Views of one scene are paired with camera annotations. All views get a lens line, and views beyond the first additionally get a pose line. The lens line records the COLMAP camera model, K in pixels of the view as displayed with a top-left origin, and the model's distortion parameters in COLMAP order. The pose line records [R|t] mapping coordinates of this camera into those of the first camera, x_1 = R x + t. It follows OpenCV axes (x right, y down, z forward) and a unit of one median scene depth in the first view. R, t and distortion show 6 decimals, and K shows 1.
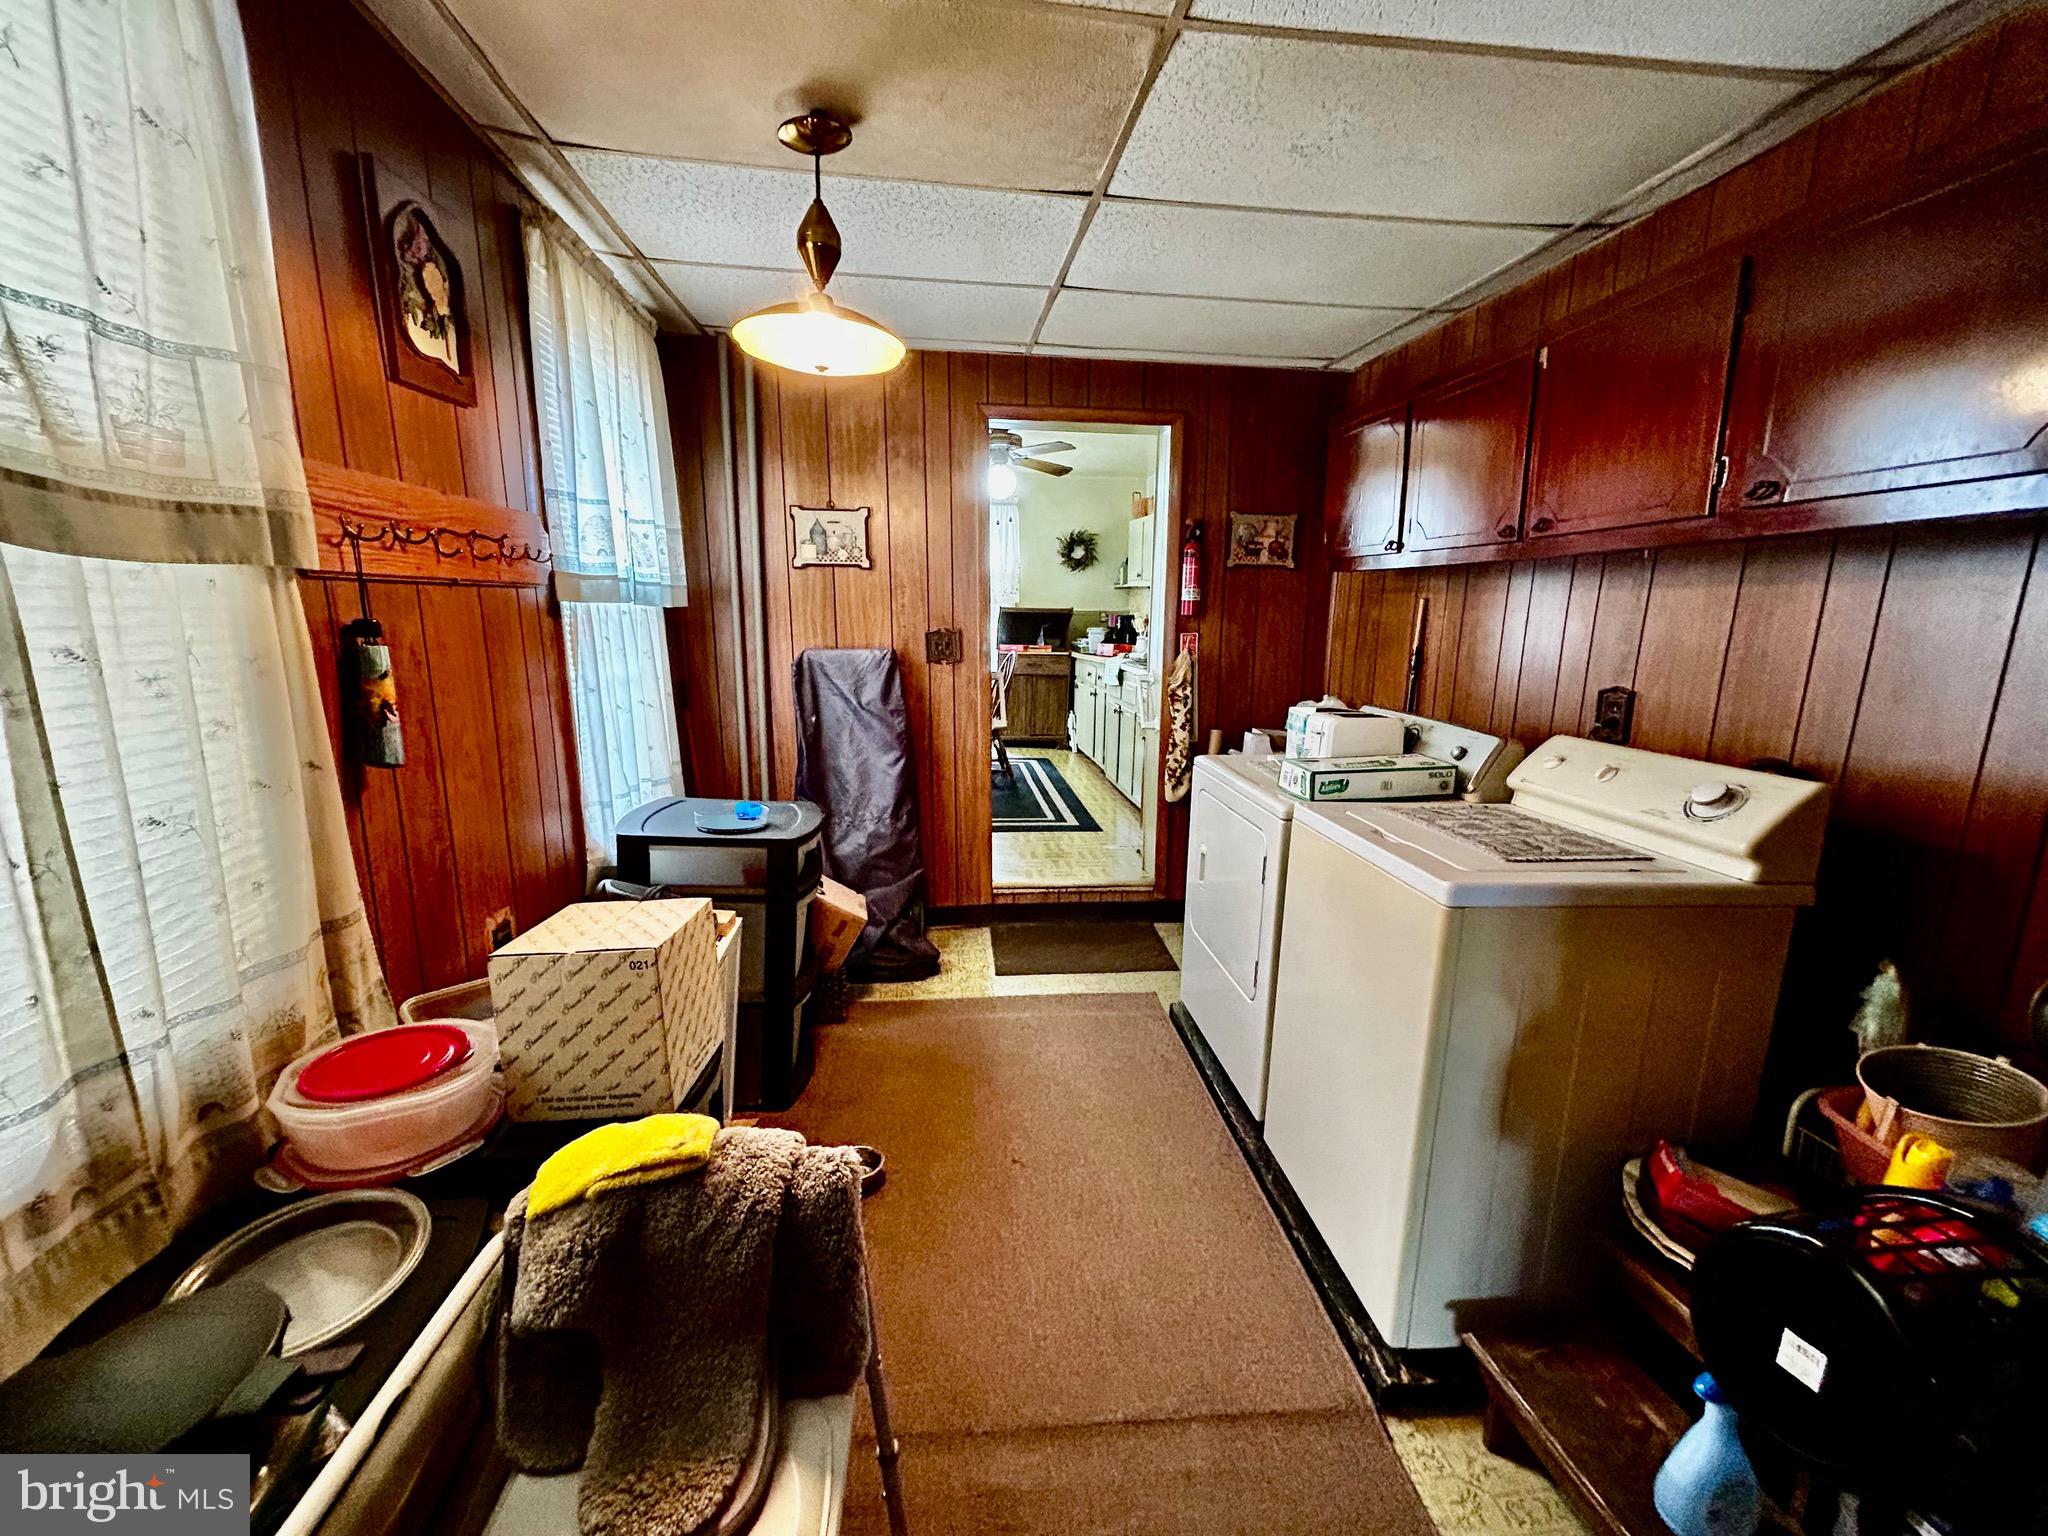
lens RADIAL K [[819.0, 0, 1018.8], [0, 819.0, 771.9], [0, 0, 1]] dist [-0.000337, 0.000889]
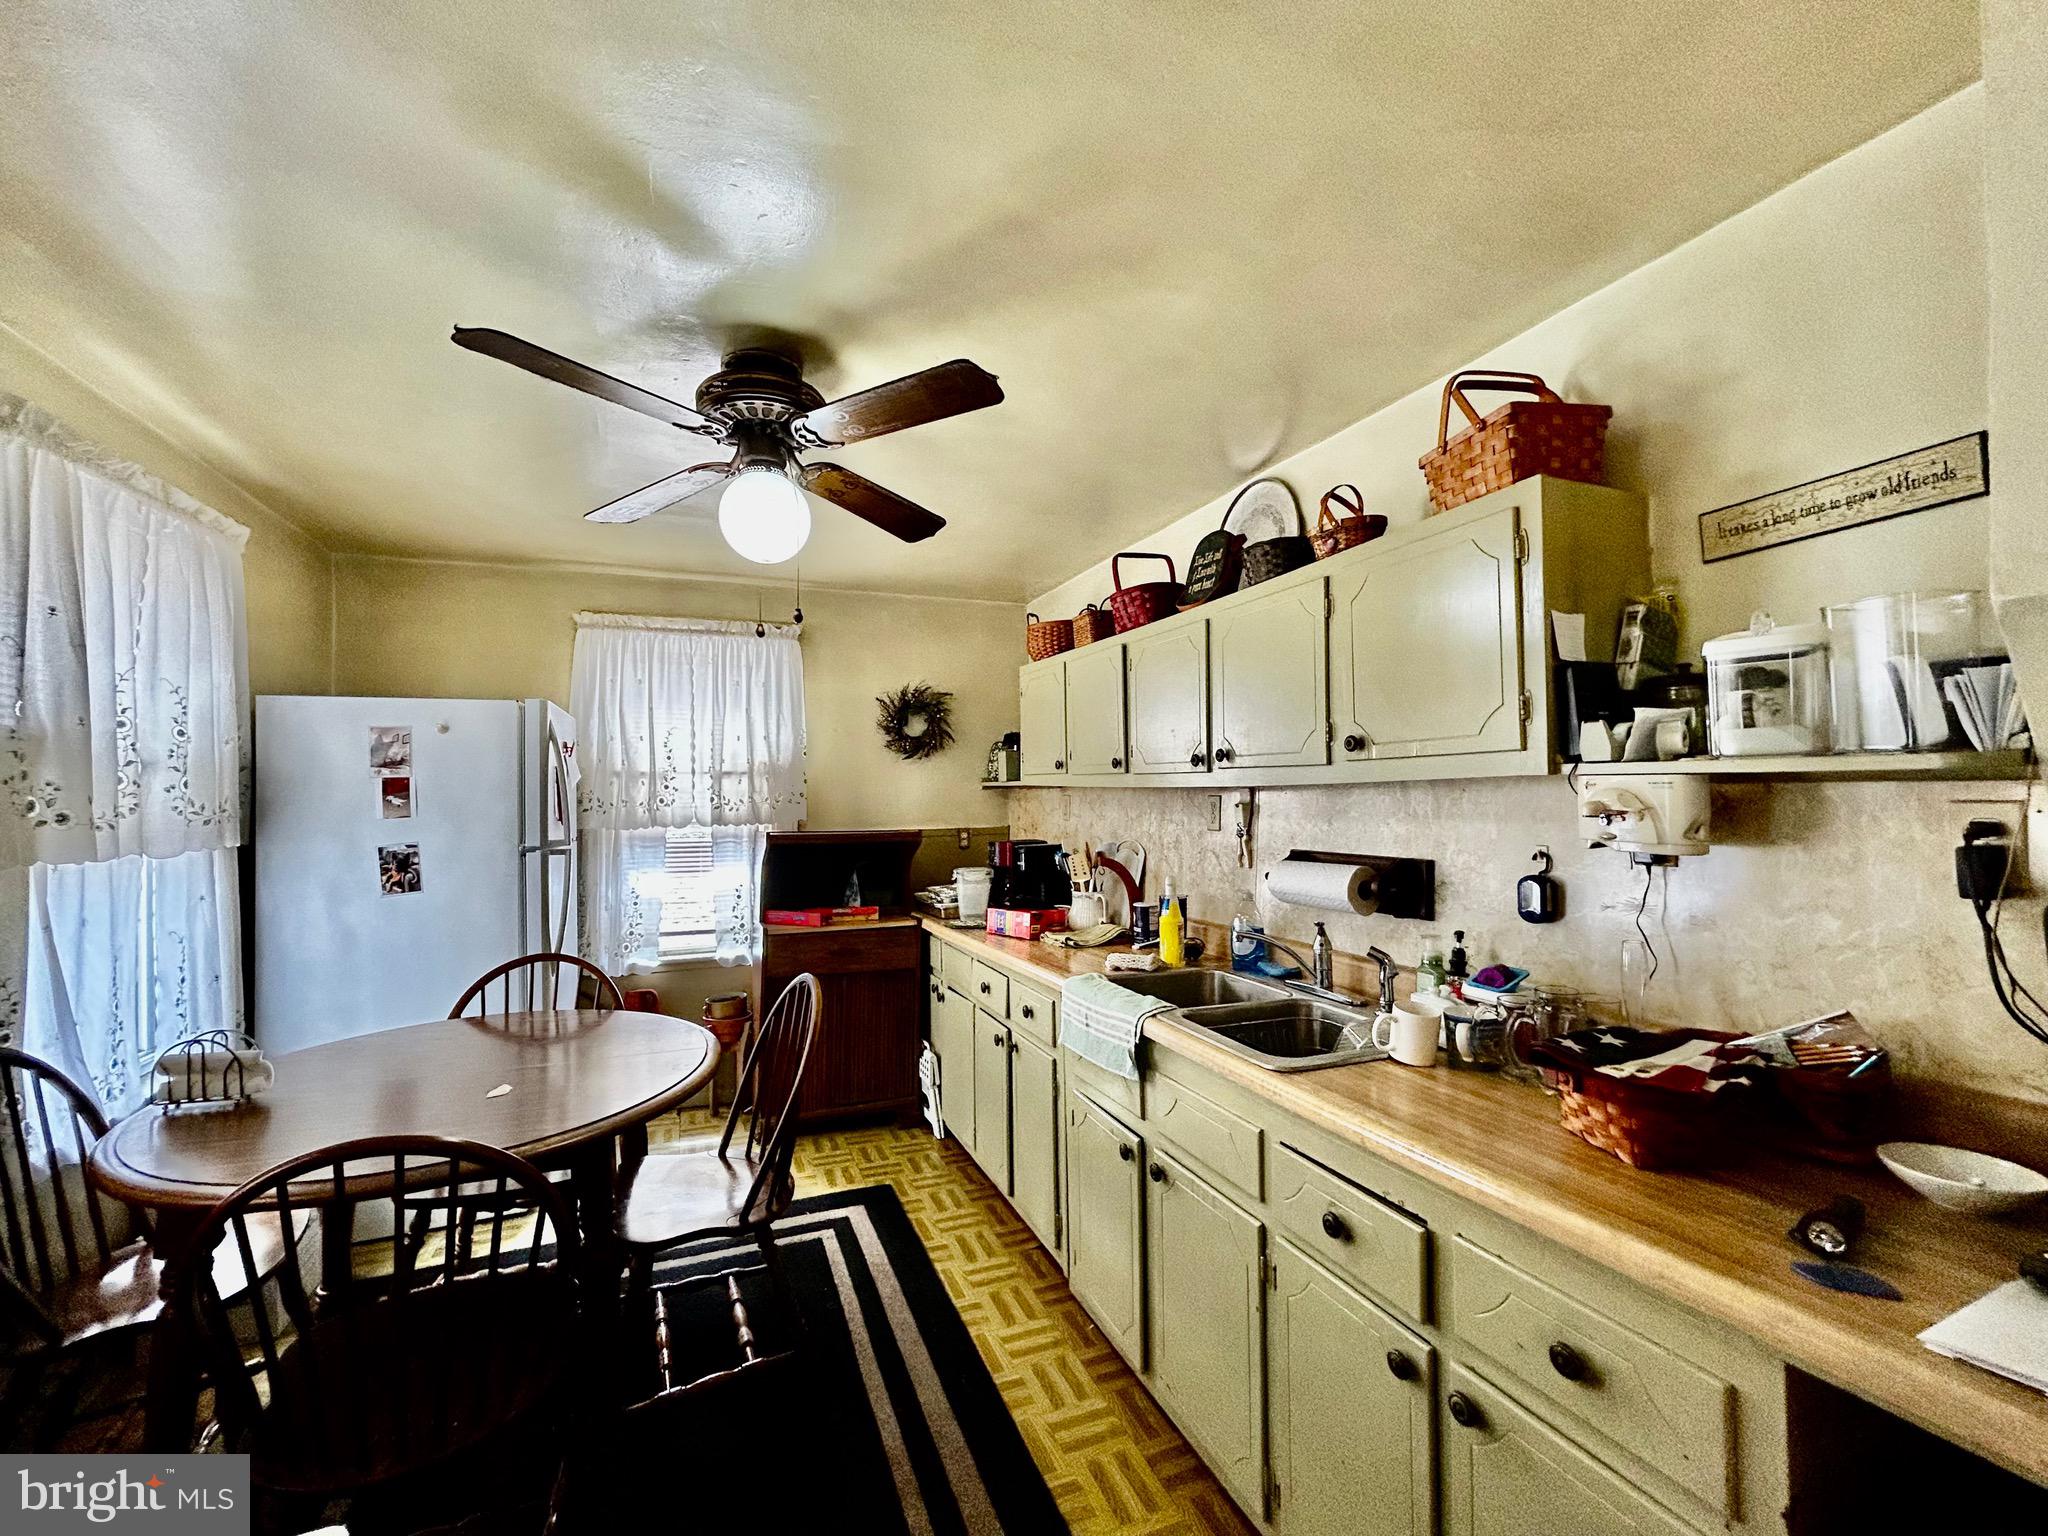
lens RADIAL K [[819.0, 0, 1018.8], [0, 819.0, 771.9], [0, 0, 1]] dist [-0.000337, 0.000889]
pose [[0.962361, -0.015087, 0.271356, -0.010789], [0.076188, 0.973398, -0.216081, -0.121484], [-0.260878, 0.228622, 0.937910, 0.504747]]
